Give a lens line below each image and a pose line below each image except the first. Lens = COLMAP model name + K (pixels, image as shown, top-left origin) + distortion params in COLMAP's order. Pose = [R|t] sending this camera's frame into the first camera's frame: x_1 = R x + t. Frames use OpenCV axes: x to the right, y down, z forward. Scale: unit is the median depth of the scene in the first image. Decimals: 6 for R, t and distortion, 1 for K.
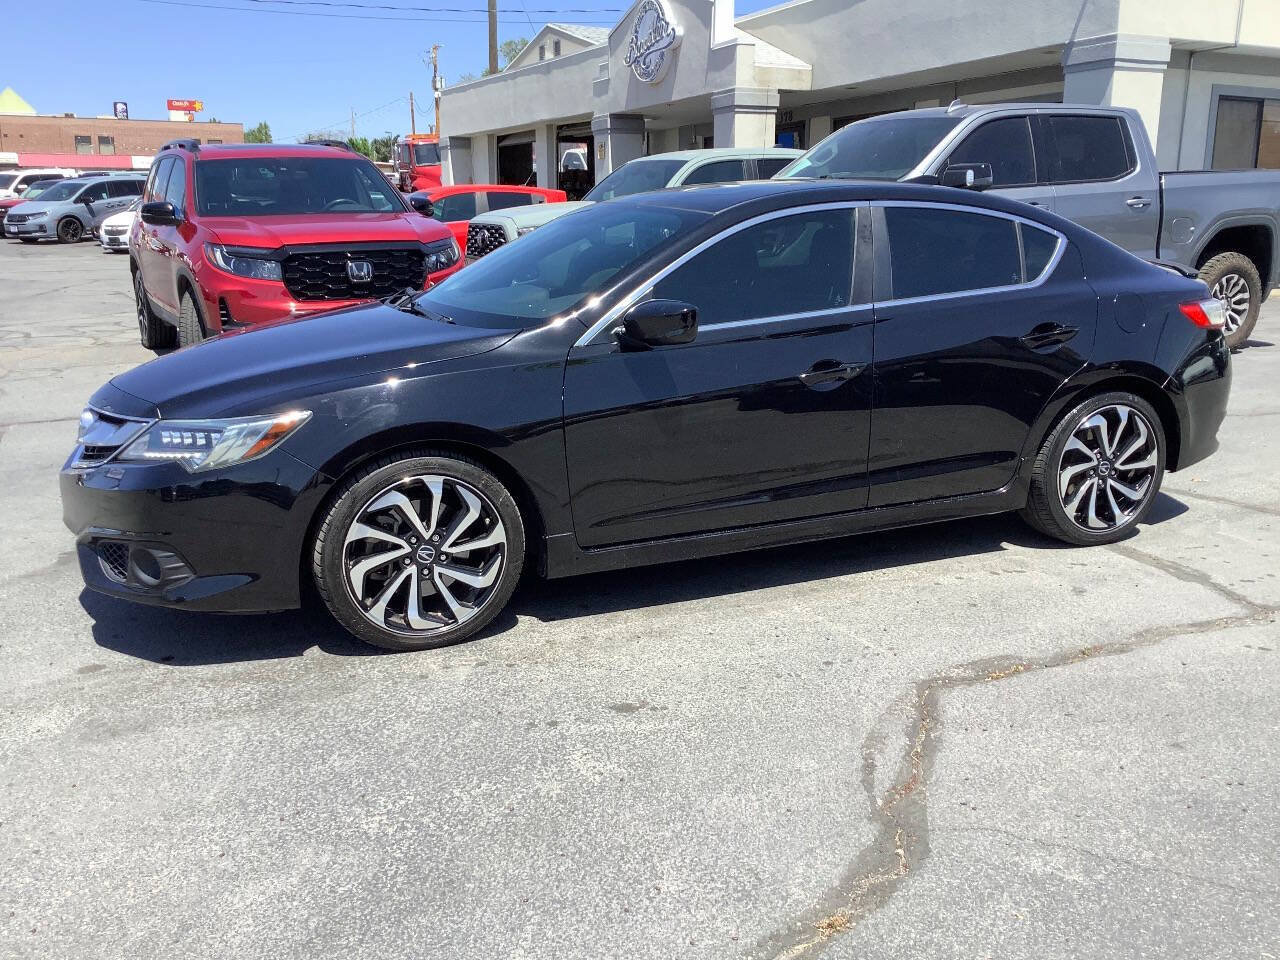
lens RADIAL K [[1155.5, 0, 640.0], [0, 1155.5, 480.0], [0, 0, 1]] dist [0.134197, -0.271242]
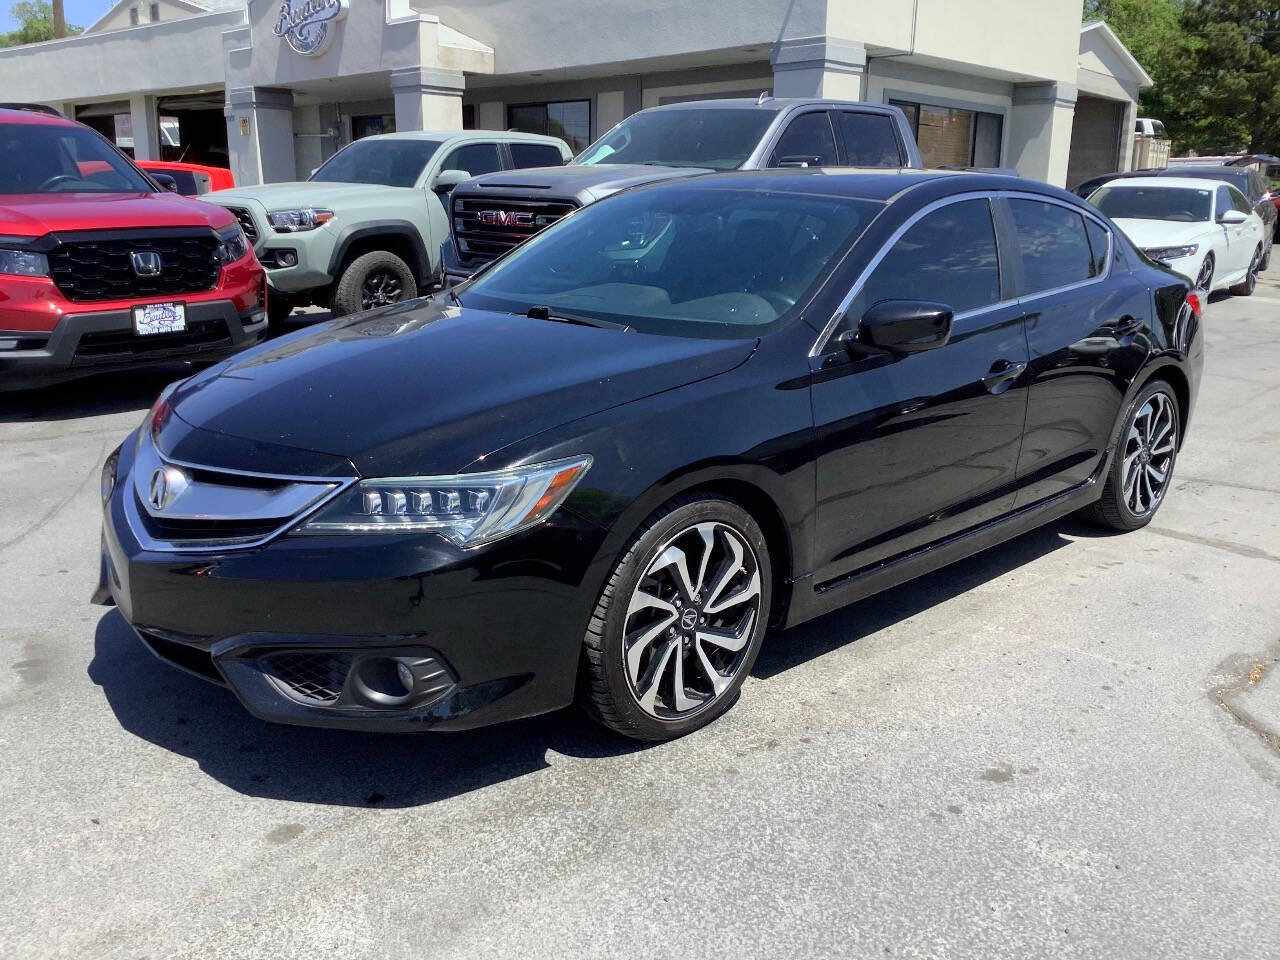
lens RADIAL K [[1147.4, 0, 641.8], [0, 1147.4, 475.5], [0, 0, 1]] dist [0.127306, -0.241599]
pose [[0.931587, -0.070478, 0.356620, -0.403775], [0.067603, 0.997501, 0.020537, -0.044829], [-0.357176, 0.004976, 0.934024, 0.210408]]
